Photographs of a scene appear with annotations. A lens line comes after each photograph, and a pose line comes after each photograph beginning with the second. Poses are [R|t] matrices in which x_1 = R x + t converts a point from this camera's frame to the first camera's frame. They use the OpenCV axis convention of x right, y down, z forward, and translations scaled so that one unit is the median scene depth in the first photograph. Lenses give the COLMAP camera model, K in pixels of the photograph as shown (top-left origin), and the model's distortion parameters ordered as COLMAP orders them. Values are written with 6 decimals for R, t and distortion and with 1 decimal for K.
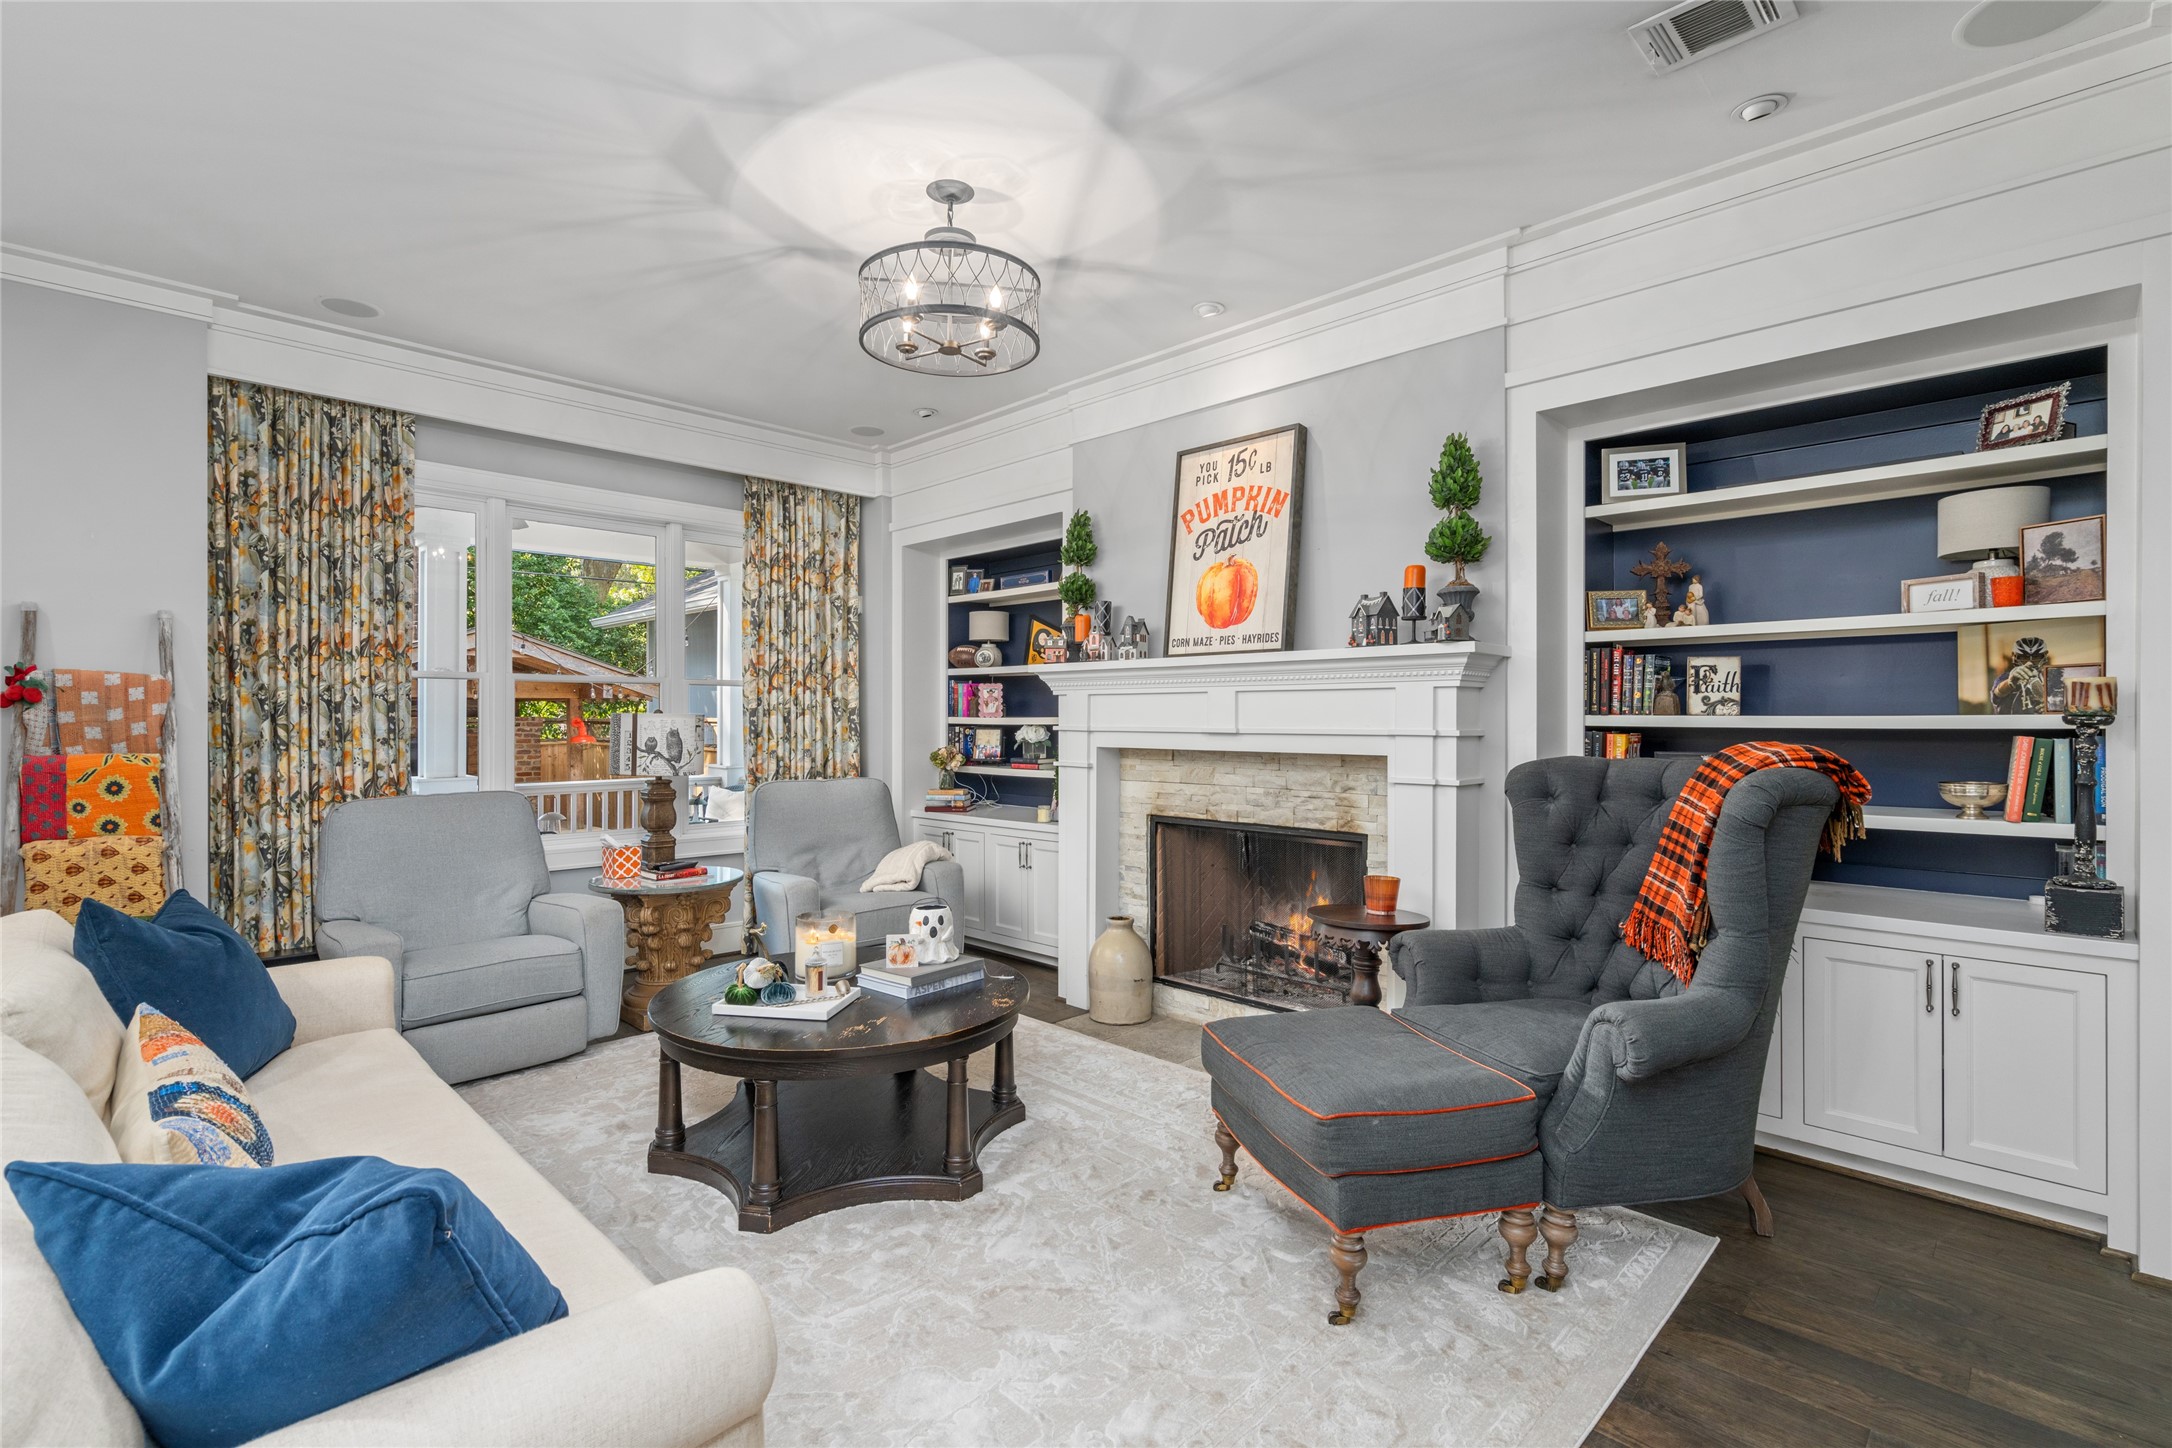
lens RADIAL K [[996.7, 0, 1080.1], [0, 996.7, 716.1], [0, 0, 1]] dist [-0.002063, 0.000251]
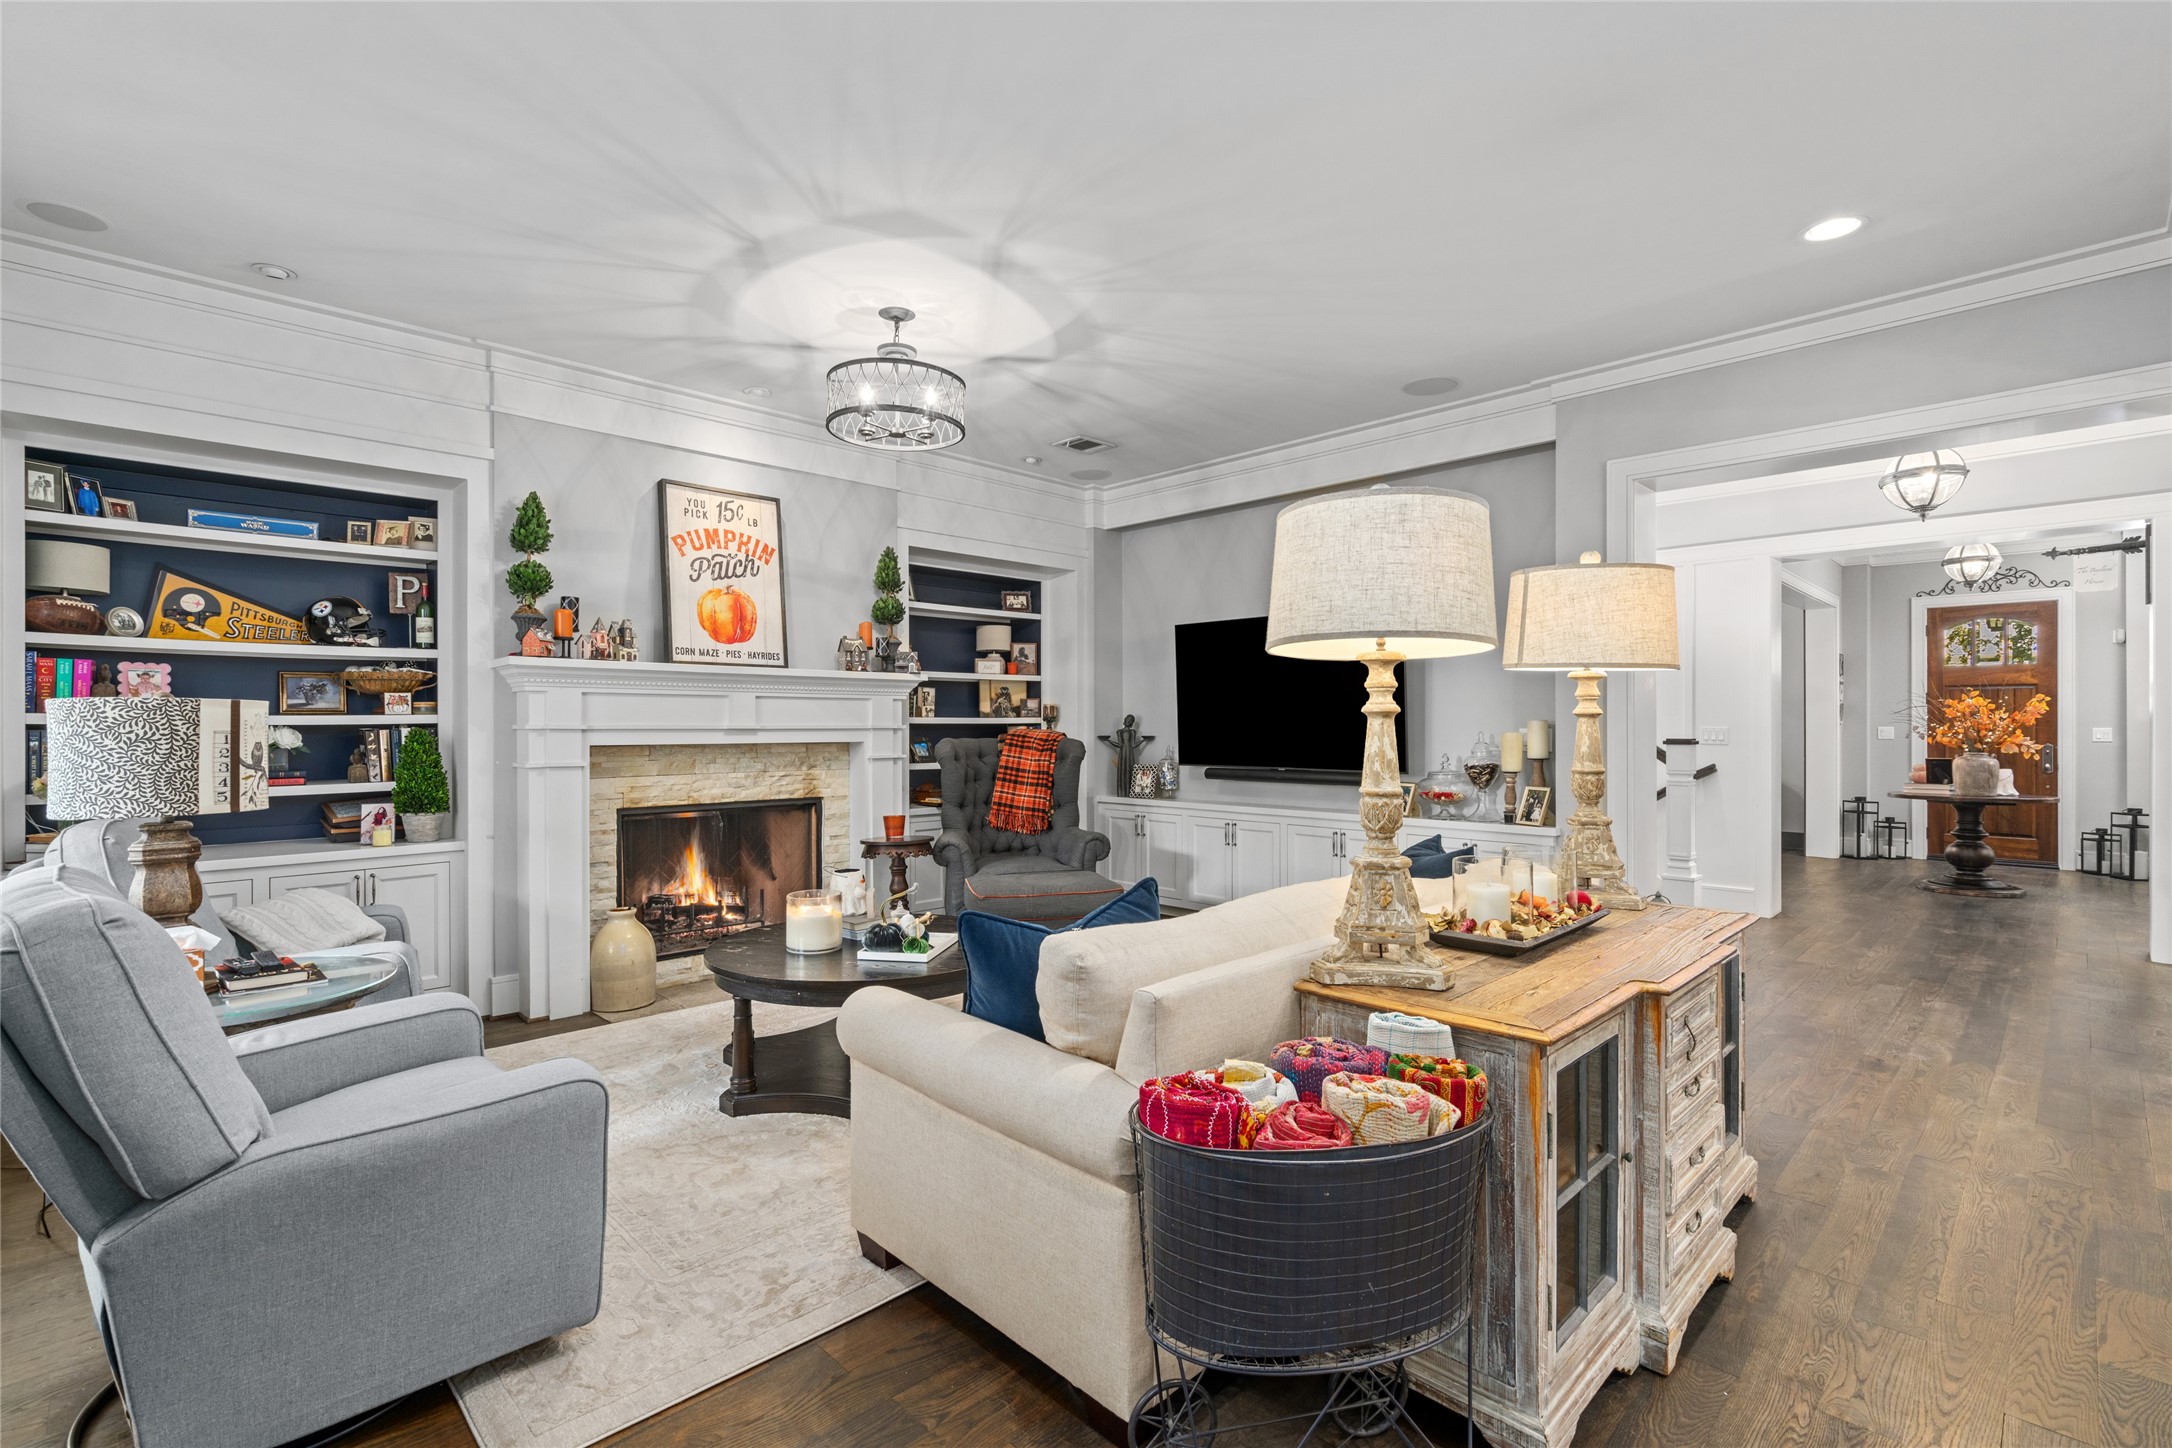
lens RADIAL K [[983.5, 0, 1082.5], [0, 983.5, 726.6], [0, 0, 1]] dist [-0.002459, 0.000962]
pose [[0.010165, -0.000704, 0.999948, -1.091880], [0.000231, 1.000000, 0.000701, 0.013149], [-0.999948, 0.000224, 0.010165, 0.568064]]
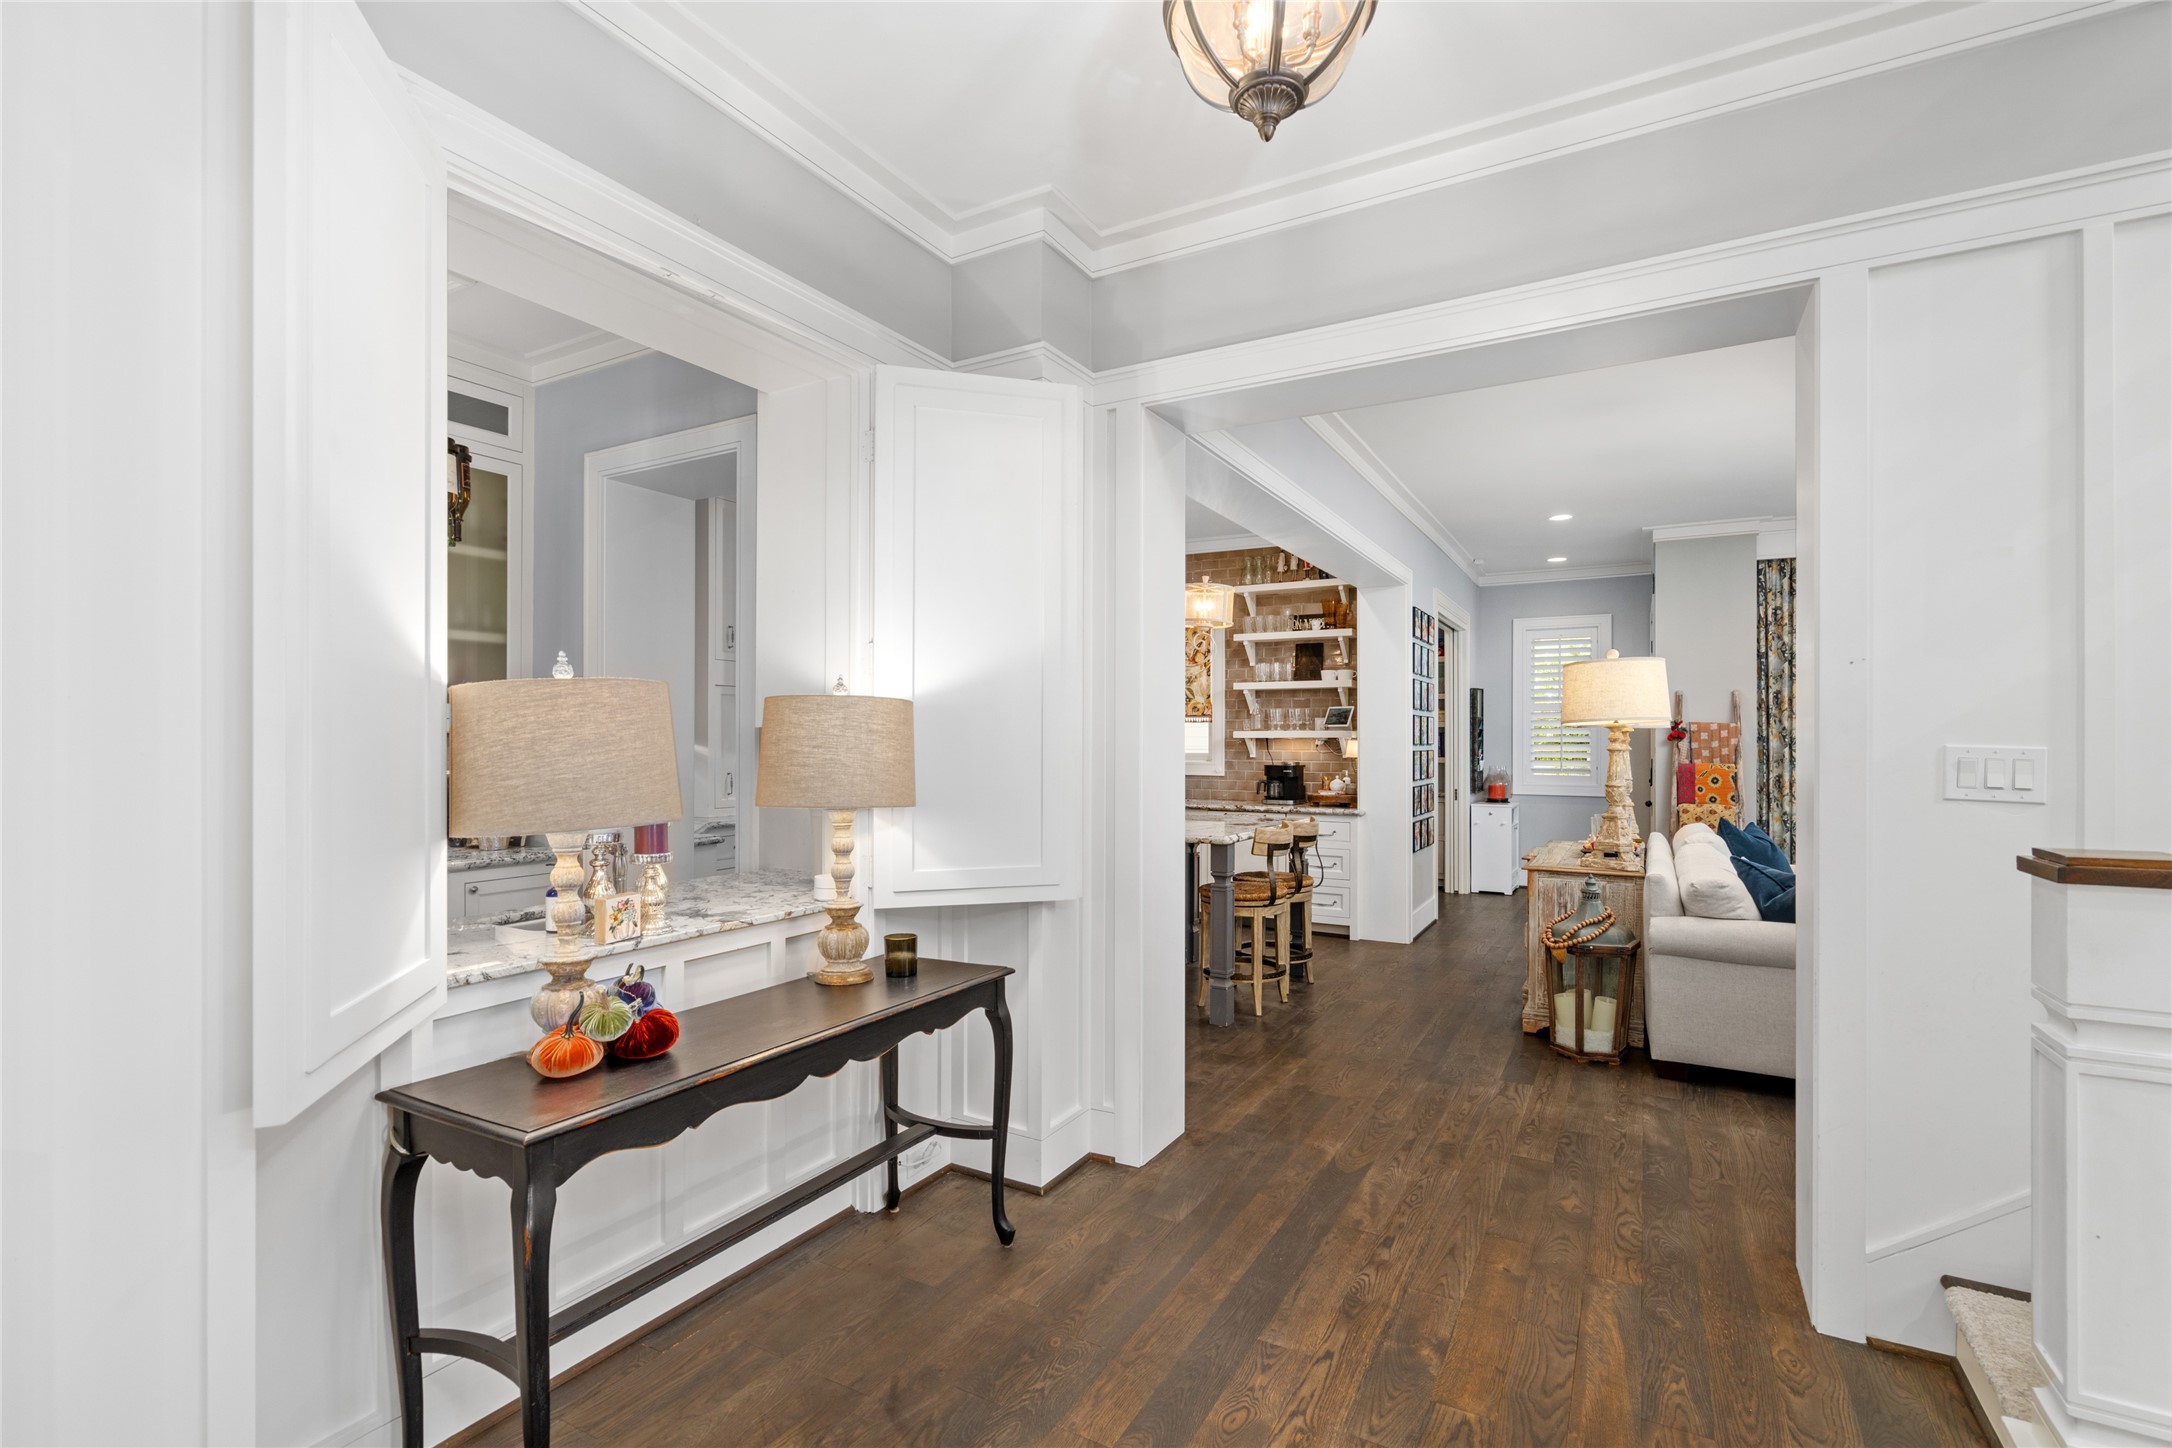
lens RADIAL K [[989.5, 0, 1085.8], [0, 989.5, 741.0], [0, 0, 1]] dist [0.002992, 0.000650]
pose [[0.267620, 0.001228, -0.963524, 0.547867], [-0.000617, 0.999999, 0.001103, -0.008211], [0.963524, 0.000299, 0.267620, -0.673624]]
